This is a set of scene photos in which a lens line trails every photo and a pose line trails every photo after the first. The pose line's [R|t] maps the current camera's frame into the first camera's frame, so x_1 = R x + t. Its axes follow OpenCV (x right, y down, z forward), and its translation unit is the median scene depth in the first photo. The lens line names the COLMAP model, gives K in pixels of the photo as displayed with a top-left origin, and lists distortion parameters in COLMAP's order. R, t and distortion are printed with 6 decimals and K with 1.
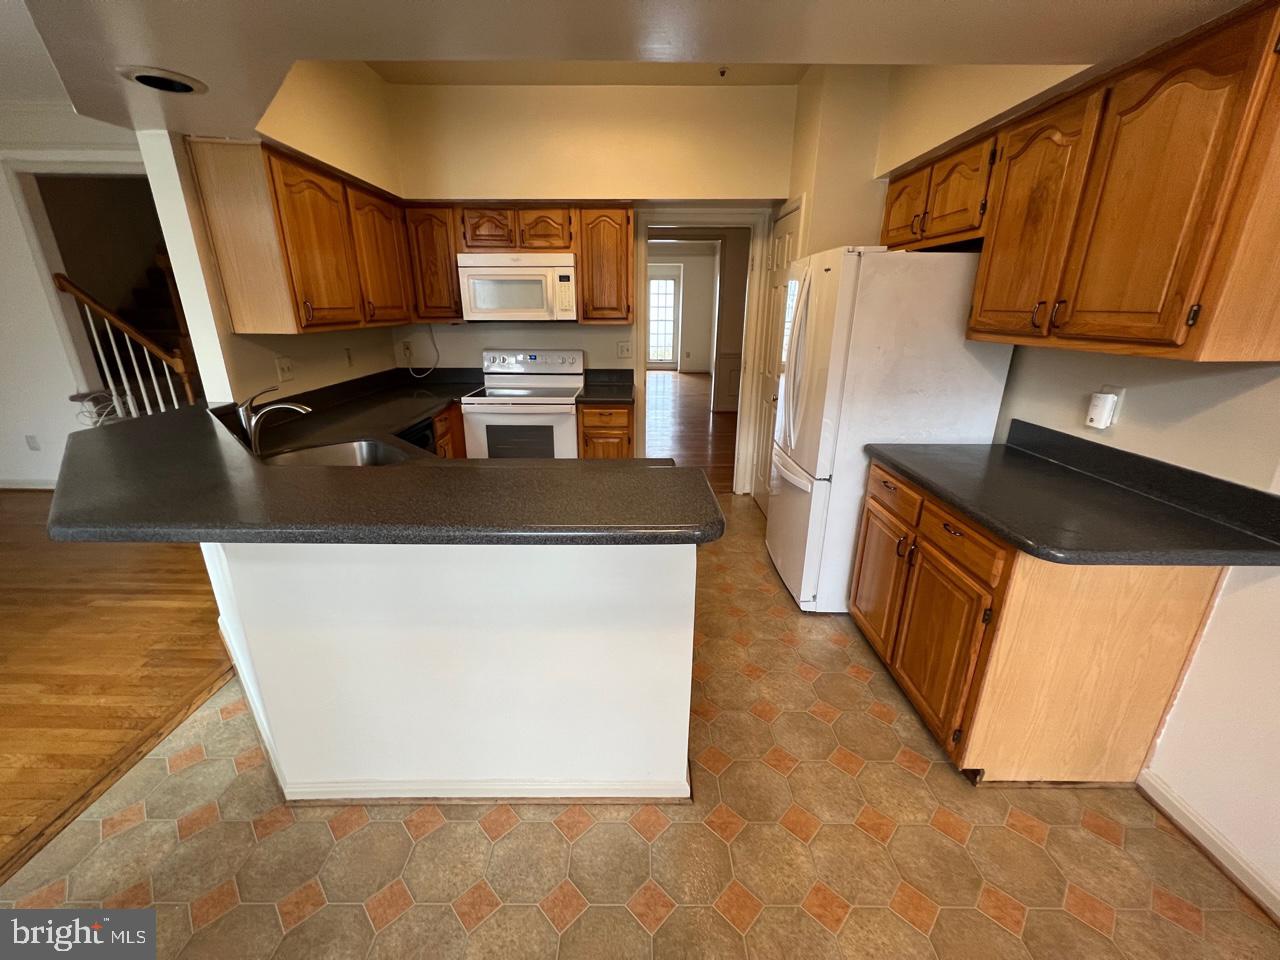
lens RADIAL K [[511.3, 0, 636.5], [0, 511.3, 477.4], [0, 0, 1]] dist [0.000477, -0.000504]
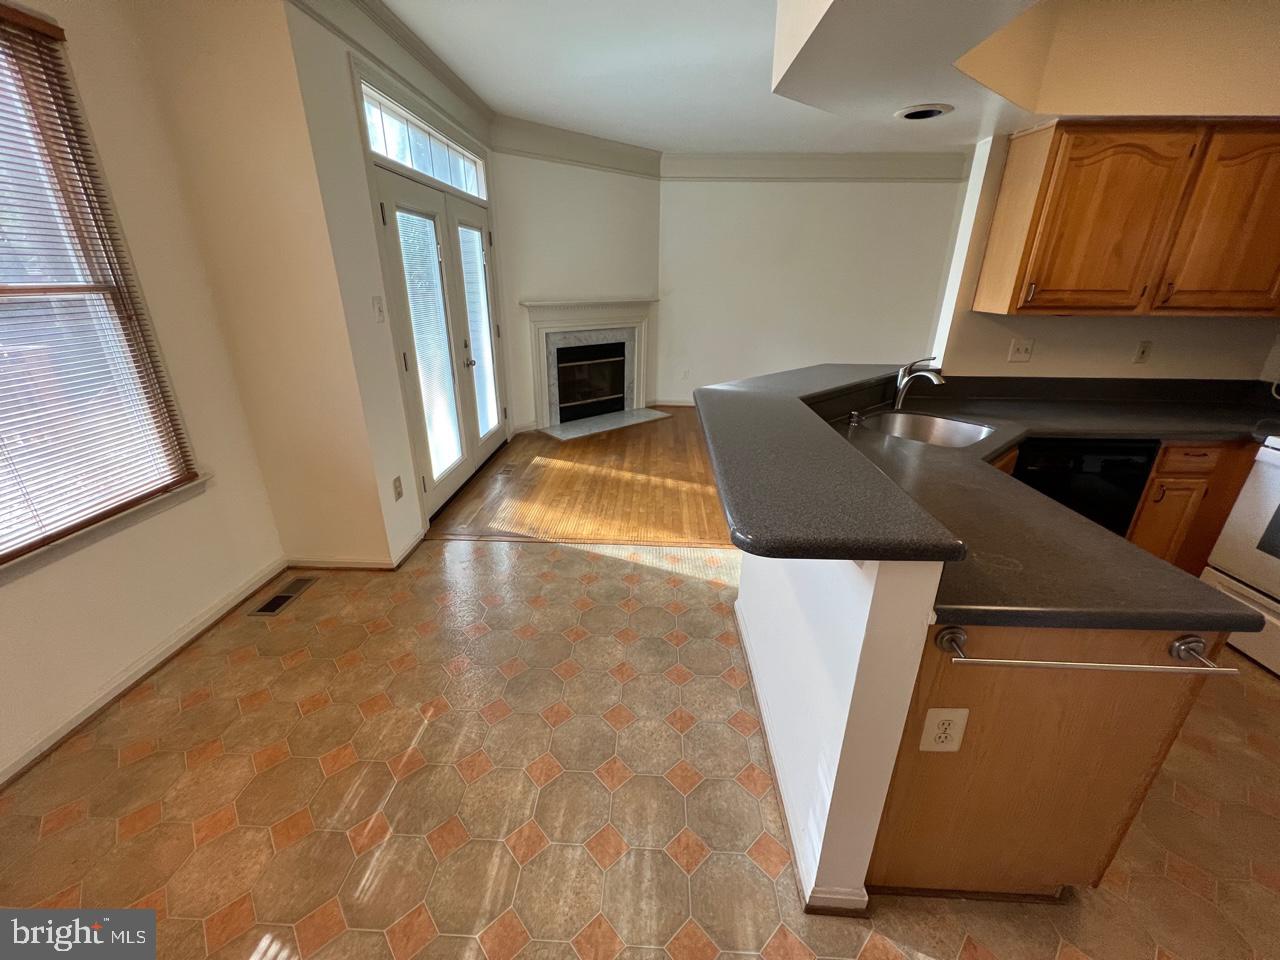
lens RADIAL K [[511.3, 0, 637.2], [0, 511.3, 477.0], [0, 0, 1]] dist [0.000477, -0.000504]
pose [[-0.036500, 0.357599, -0.933162, 0.311686], [-0.327690, 0.877872, 0.349229, -0.079590], [0.944080, 0.318534, 0.085139, 0.230766]]
